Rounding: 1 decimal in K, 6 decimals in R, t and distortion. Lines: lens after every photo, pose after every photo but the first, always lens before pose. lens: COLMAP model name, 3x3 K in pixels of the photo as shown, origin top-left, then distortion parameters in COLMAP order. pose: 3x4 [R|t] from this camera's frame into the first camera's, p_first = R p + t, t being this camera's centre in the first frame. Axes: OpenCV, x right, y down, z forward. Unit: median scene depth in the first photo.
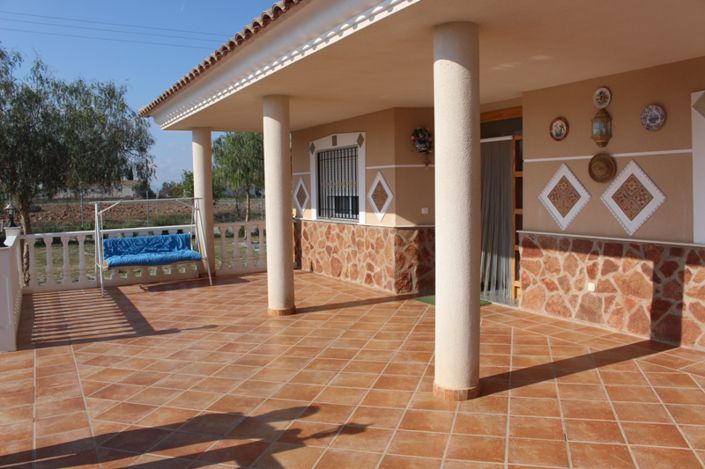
lens RADIAL K [[591.3, 0, 352.5], [0, 591.3, 234.5], [0, 0, 1]] dist [-0.147748, 0.132308]
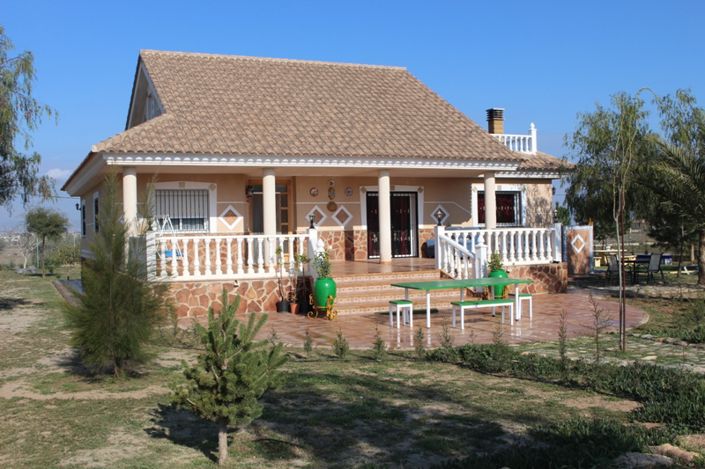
lens RADIAL K [[762.3, 0, 352.5], [0, 762.3, 234.5], [0, 0, 1]] dist [-0.026297, -0.007458]
pose [[0.095713, 0.005782, 0.995392, -3.193046], [0.093890, 0.995472, -0.014811, 0.087992], [-0.990971, 0.094875, 0.094736, 0.488872]]
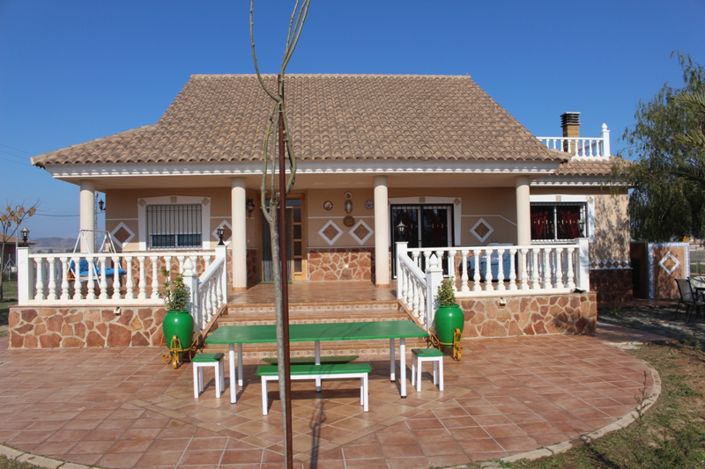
lens RADIAL K [[591.3, 0, 352.5], [0, 591.3, 234.5], [0, 0, 1]] dist [-0.147748, 0.132308]
pose [[0.413639, 0.030772, 0.909921, -1.912239], [0.079434, 0.994398, -0.069739, 0.129096], [-0.906969, 0.101125, 0.408878, -0.133457]]
